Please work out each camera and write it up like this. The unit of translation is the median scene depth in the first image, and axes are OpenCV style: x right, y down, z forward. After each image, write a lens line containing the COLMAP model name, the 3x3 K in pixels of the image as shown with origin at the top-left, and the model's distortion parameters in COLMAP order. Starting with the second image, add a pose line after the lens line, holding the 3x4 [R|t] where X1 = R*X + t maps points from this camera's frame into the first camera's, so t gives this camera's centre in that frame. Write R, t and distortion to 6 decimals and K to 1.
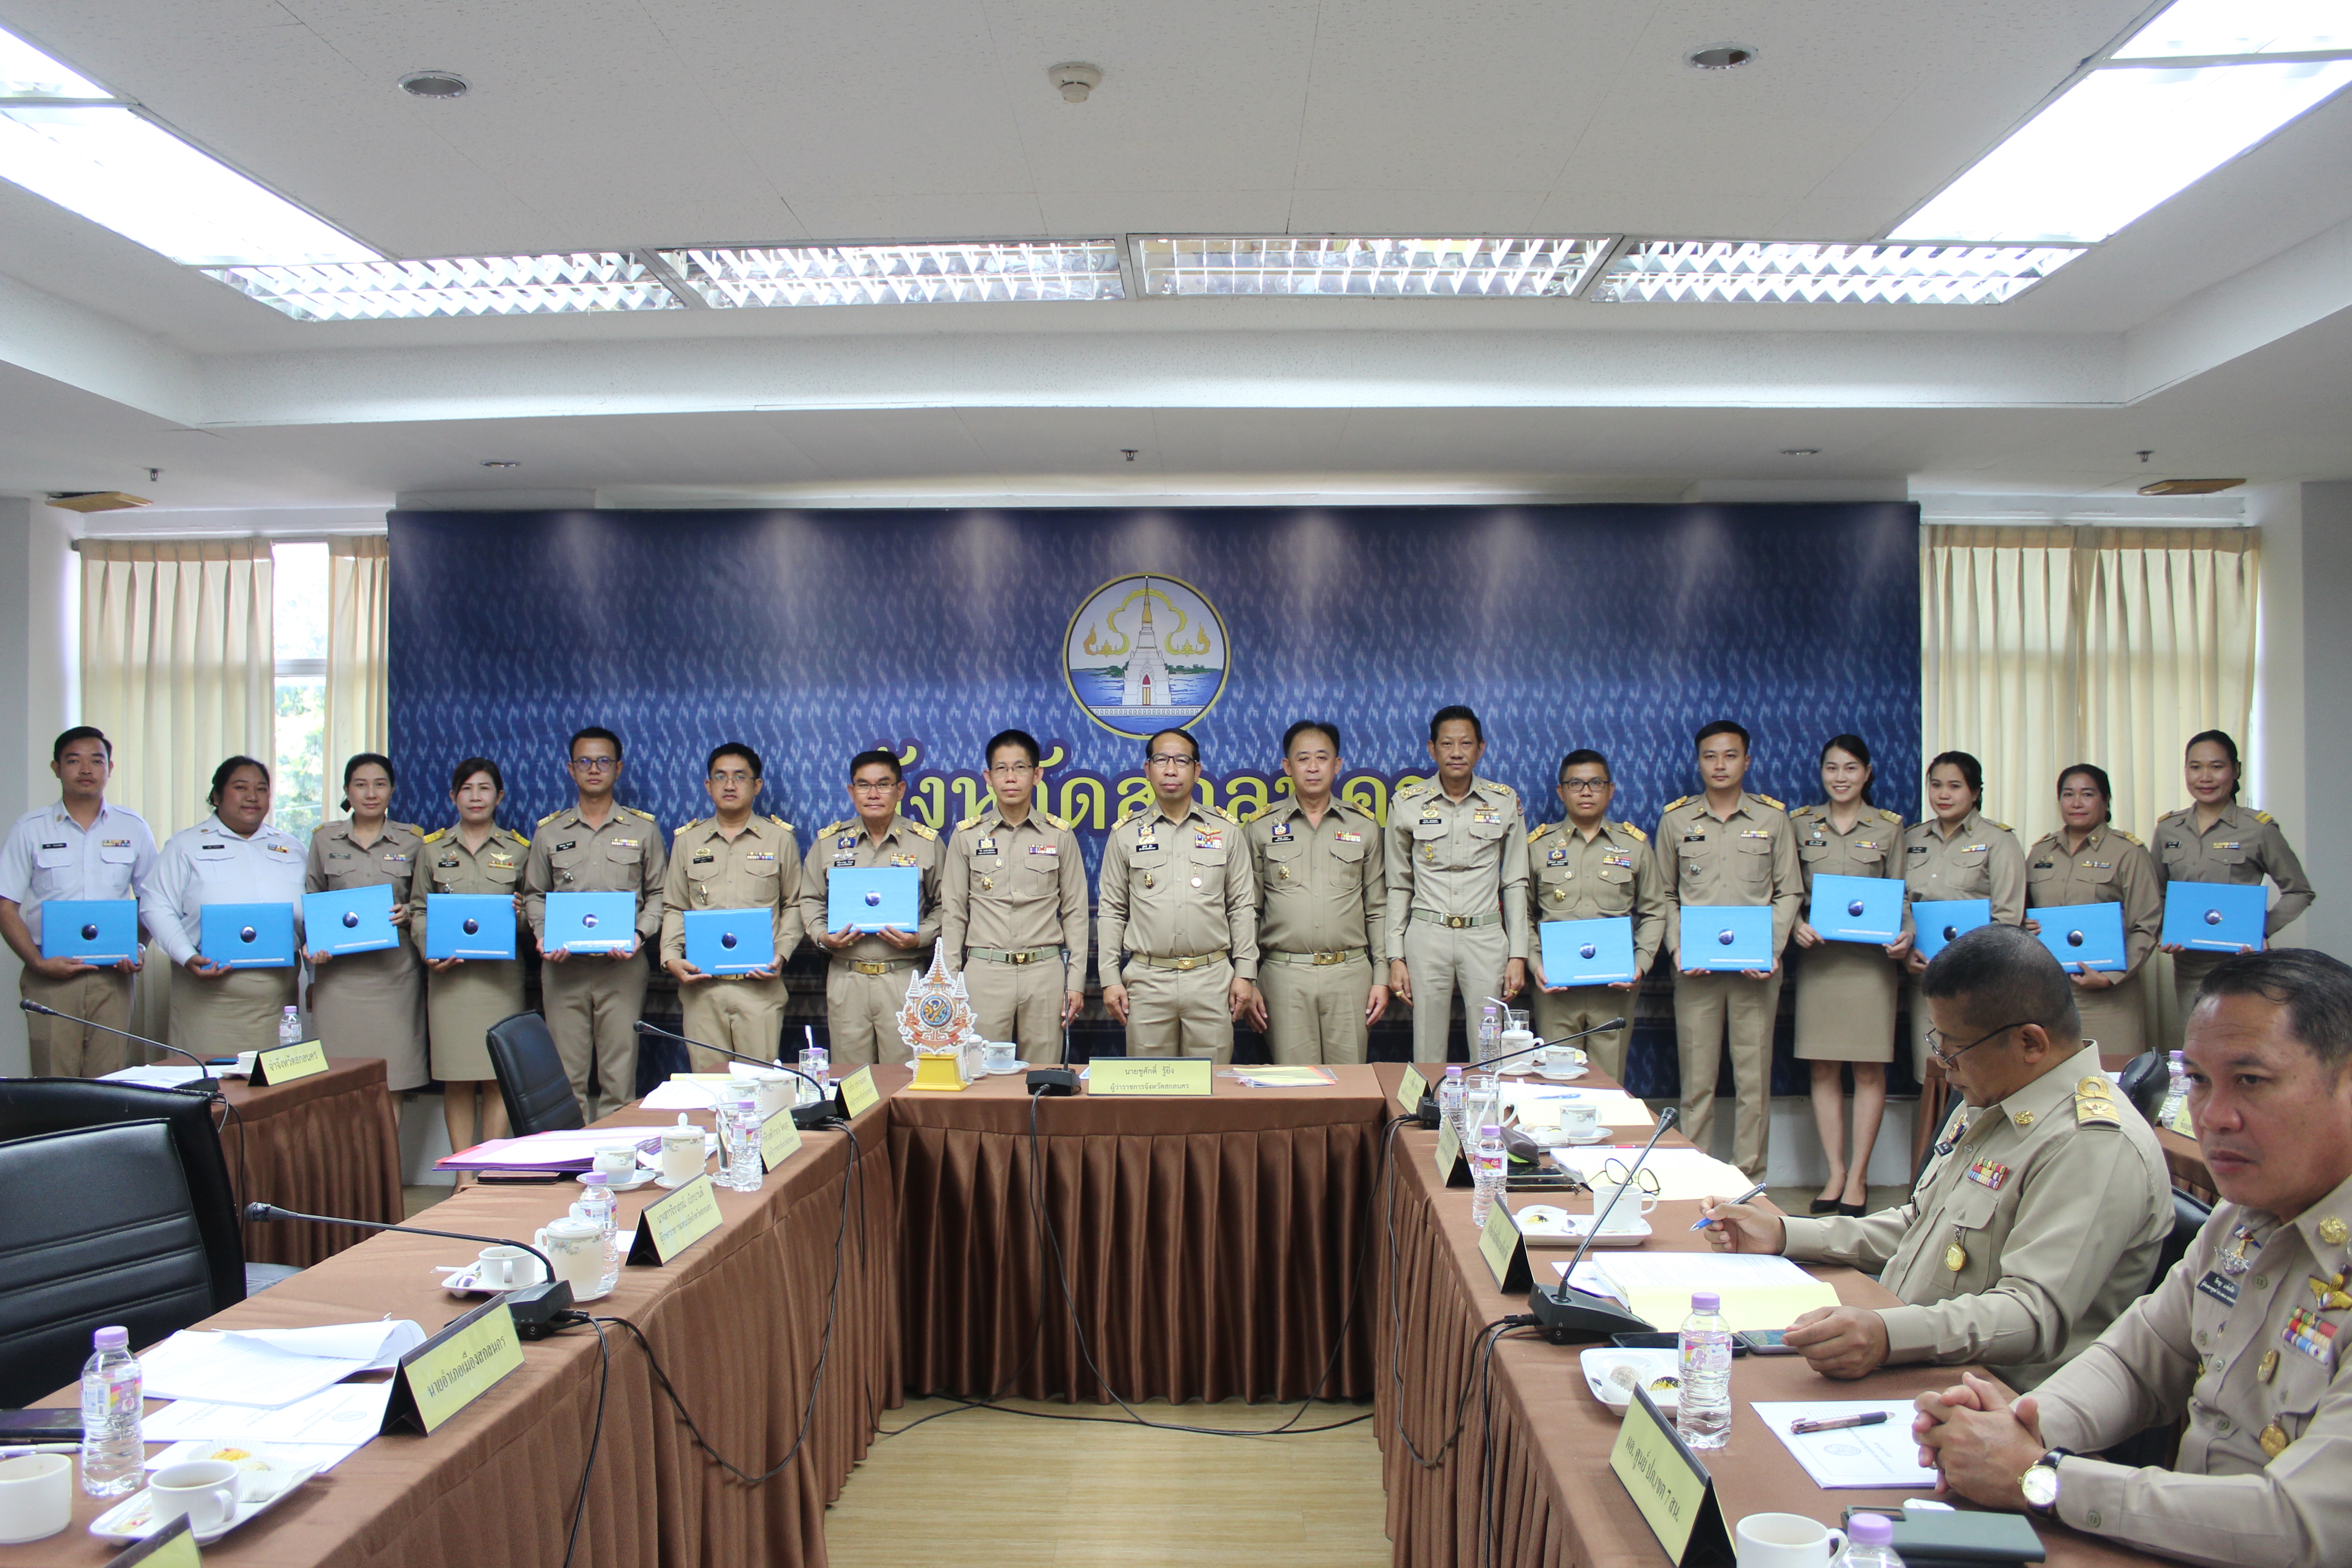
lens RADIAL K [[1929.9, 0, 1177.0], [0, 1929.9, 790.7], [0, 0, 1]] dist [-0.167450, 0.162602]
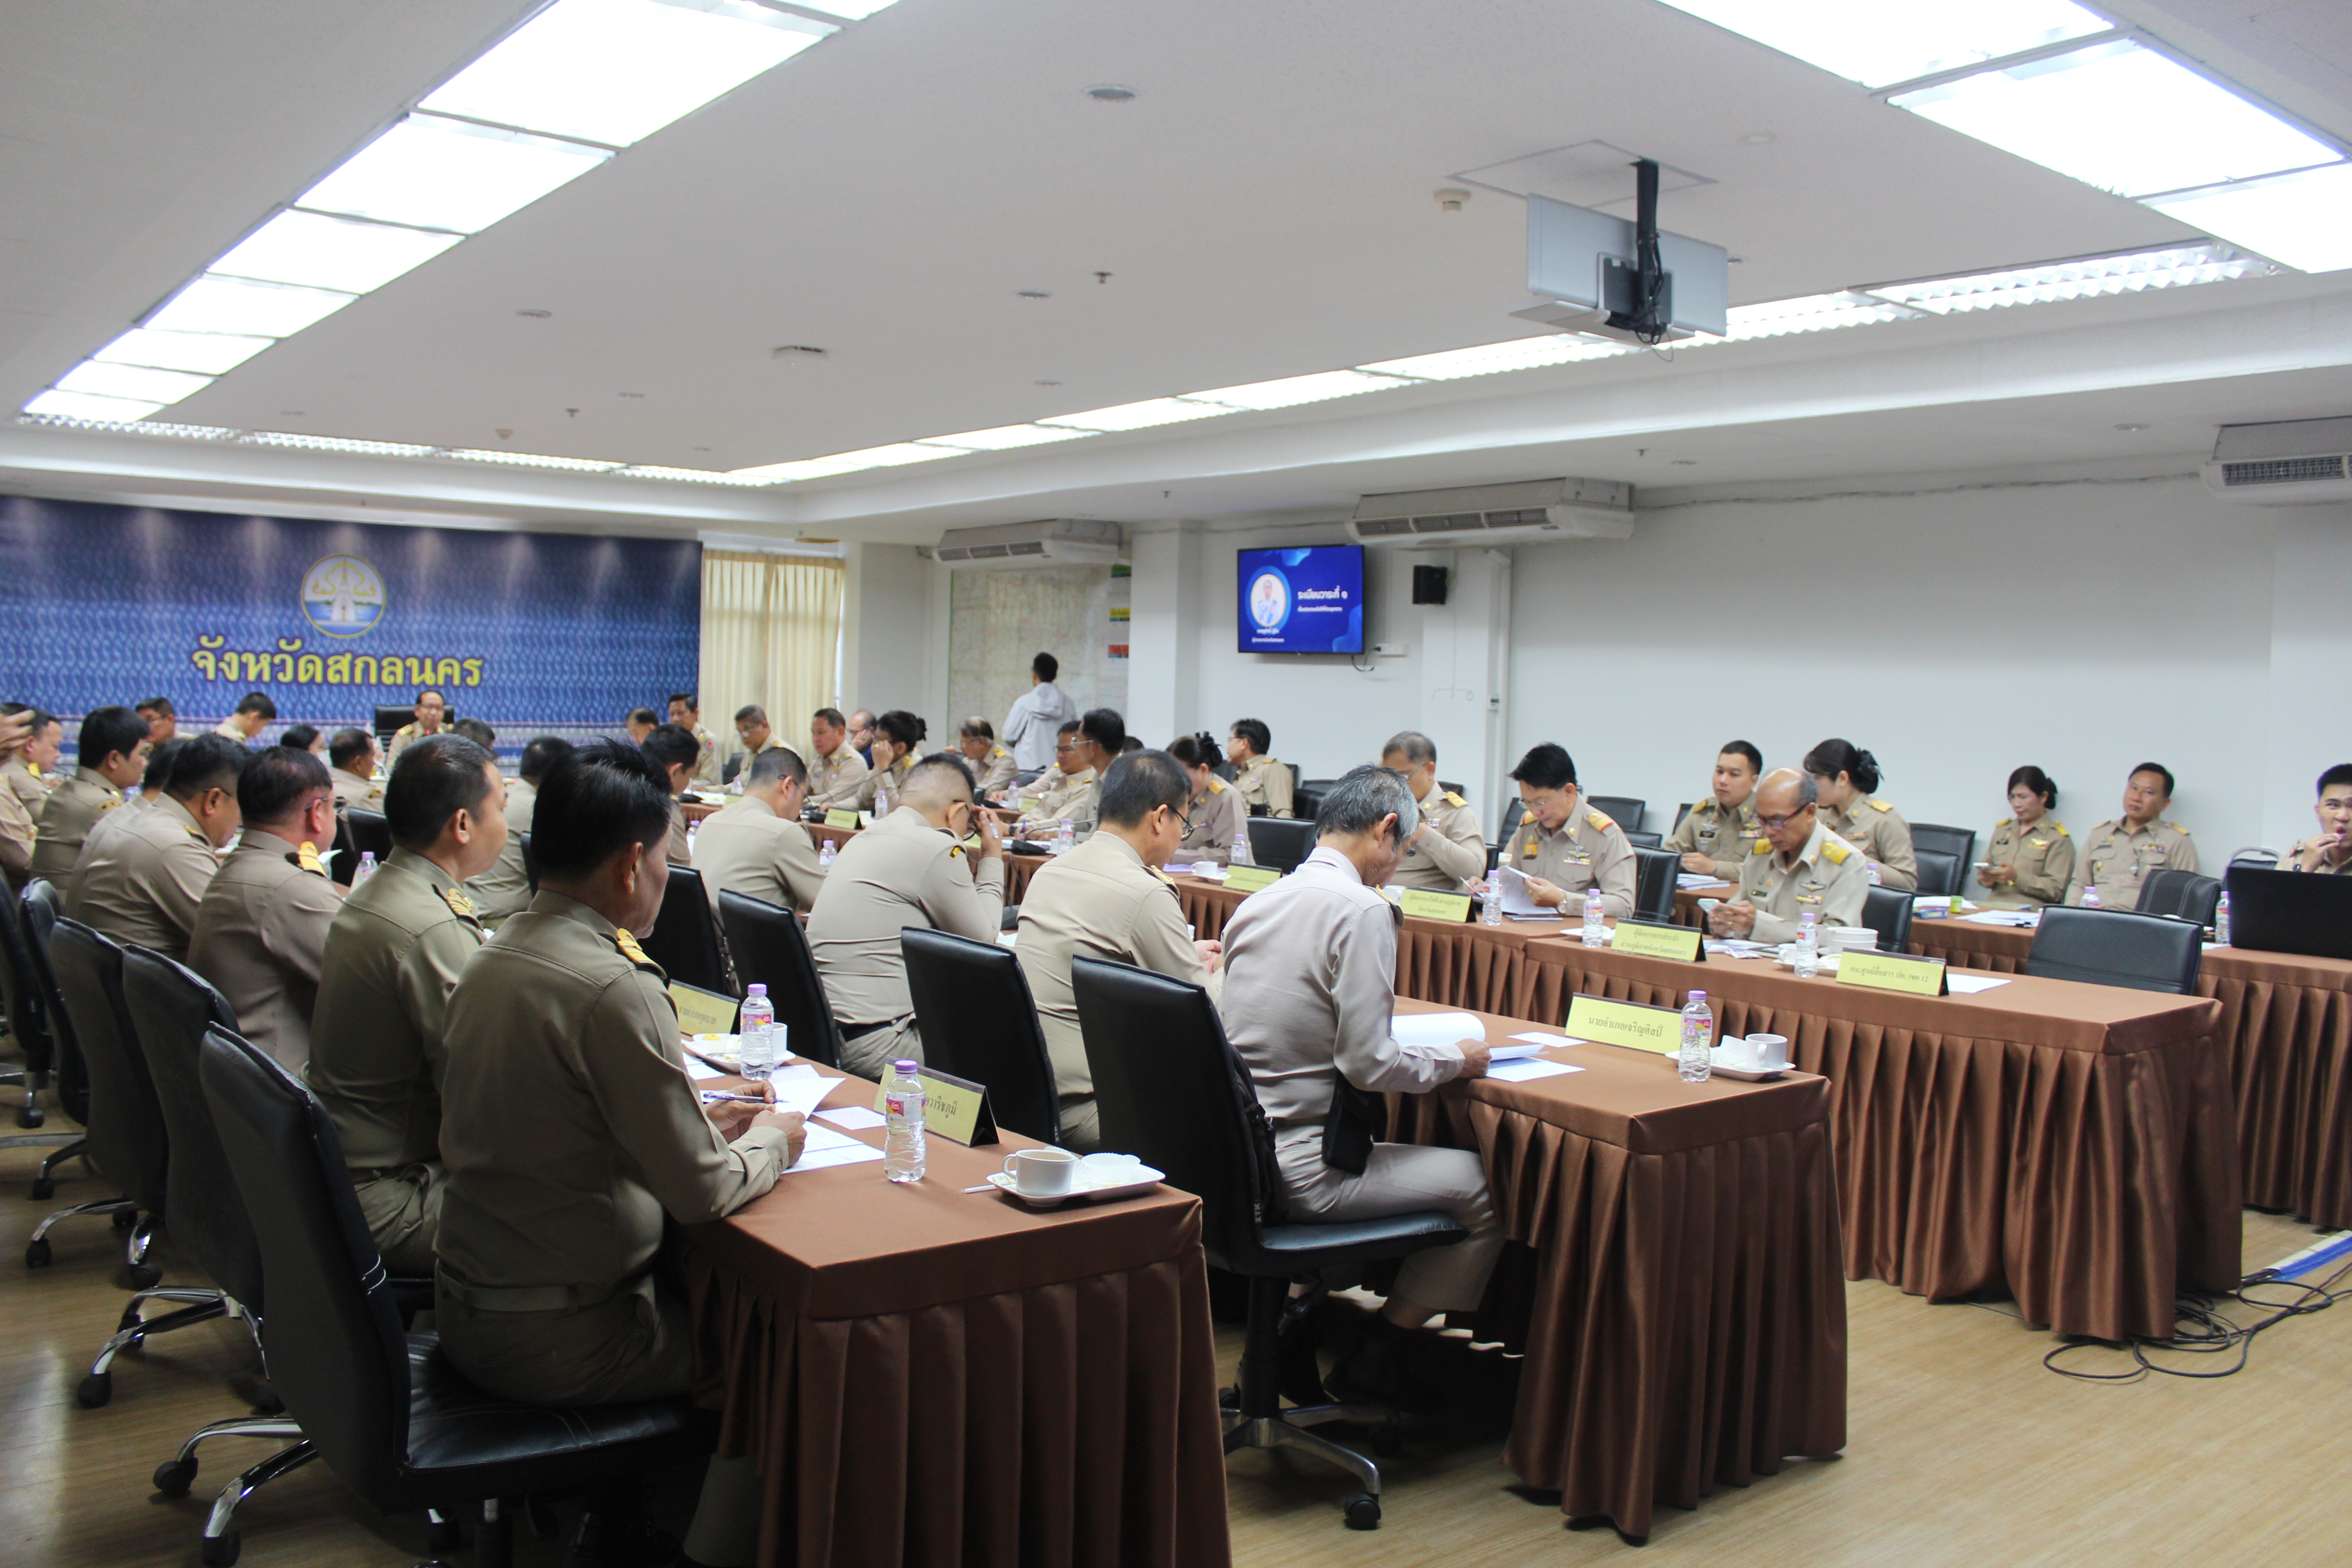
lens RADIAL K [[1941.7, 0, 1169.7], [0, 1941.7, 787.4], [0, 0, 1]] dist [-0.172302, 0.147413]
pose [[0.765129, -0.007105, 0.643838, -0.621516], [-0.037252, 0.997776, 0.055281, -0.011629], [-0.642799, -0.066281, 0.763162, -1.057084]]
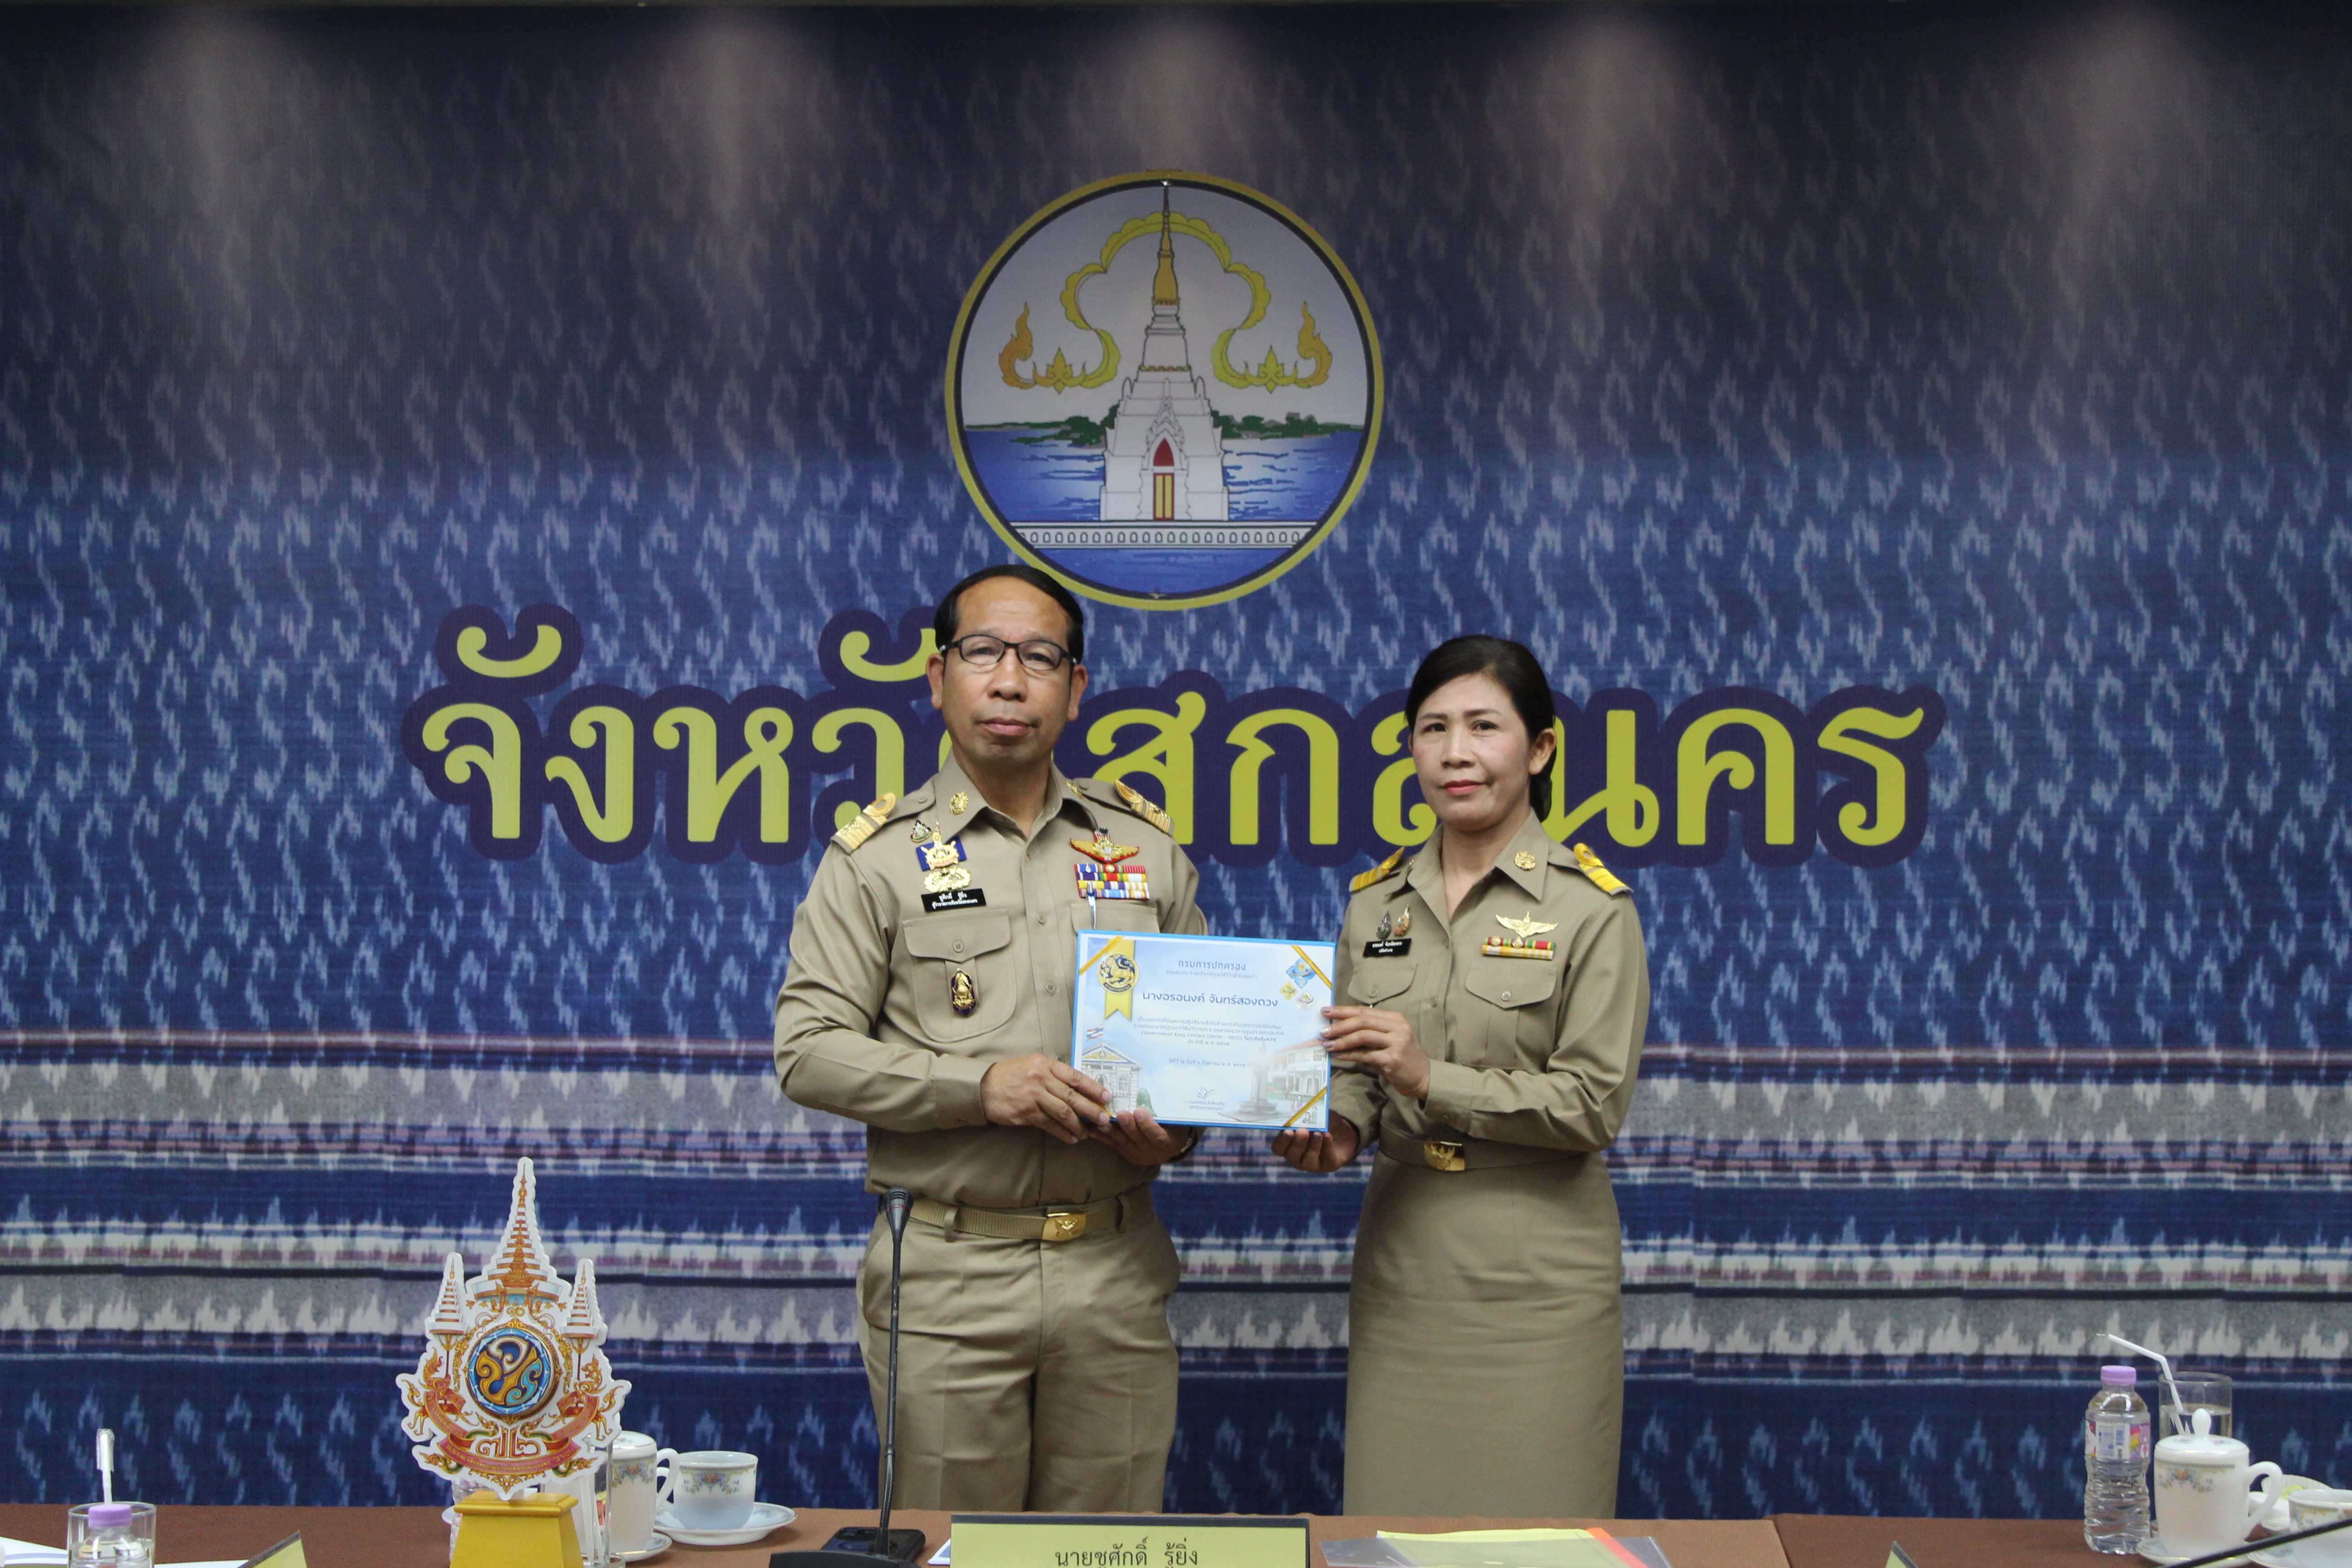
lens RADIAL K [[4283.2, 0, 1172.5], [0, 4283.2, 779.7], [0, 0, 1]] dist [-0.011731, 0.303907]
pose [[0.999636, 0.004081, -0.026668, 0.008715], [-0.003941, 0.999978, 0.005302, 0.002478], [0.026689, -0.005195, 0.999630, 0.153400]]
